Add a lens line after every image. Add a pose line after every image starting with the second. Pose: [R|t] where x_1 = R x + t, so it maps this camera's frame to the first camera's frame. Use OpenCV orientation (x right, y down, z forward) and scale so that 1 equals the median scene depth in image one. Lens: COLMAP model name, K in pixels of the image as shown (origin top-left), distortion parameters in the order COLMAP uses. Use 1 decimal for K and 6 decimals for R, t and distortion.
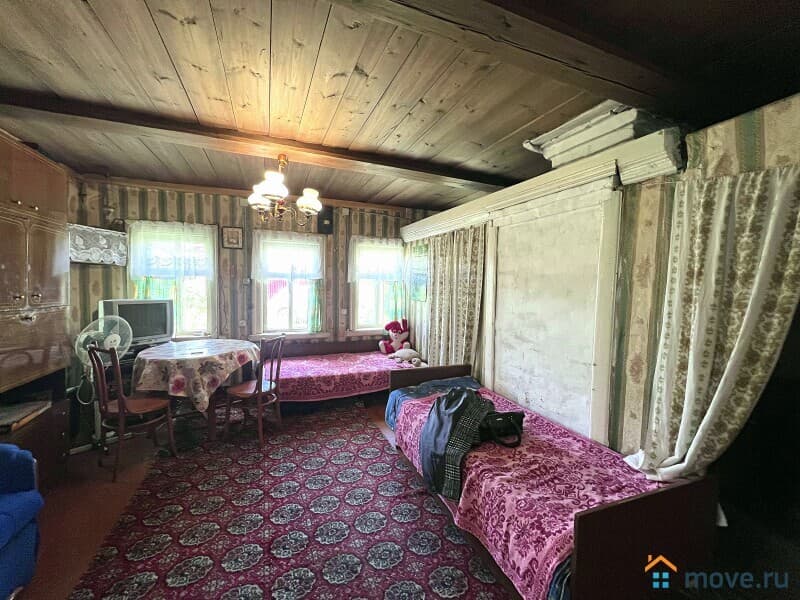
lens RADIAL K [[320.0, 0, 398.5], [0, 320.0, 297.8], [0, 0, 1]] dist [-0.000389, 0.000294]
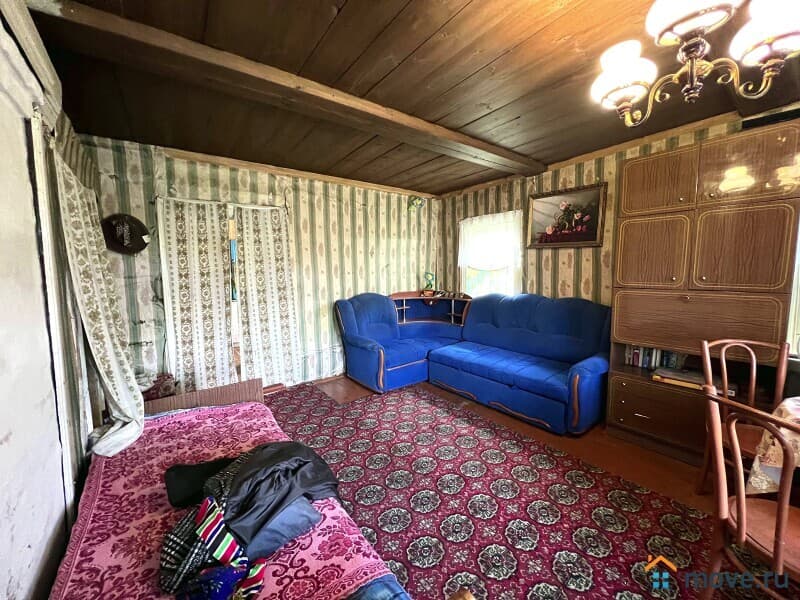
lens RADIAL K [[320.0, 0, 398.5], [0, 320.0, 297.8], [0, 0, 1]] dist [-0.000389, 0.000294]
pose [[-0.966345, 0.011241, -0.257003, 0.088519], [-0.017697, 0.993773, 0.110008, -0.028484], [0.256640, 0.110854, -0.960129, 1.199821]]
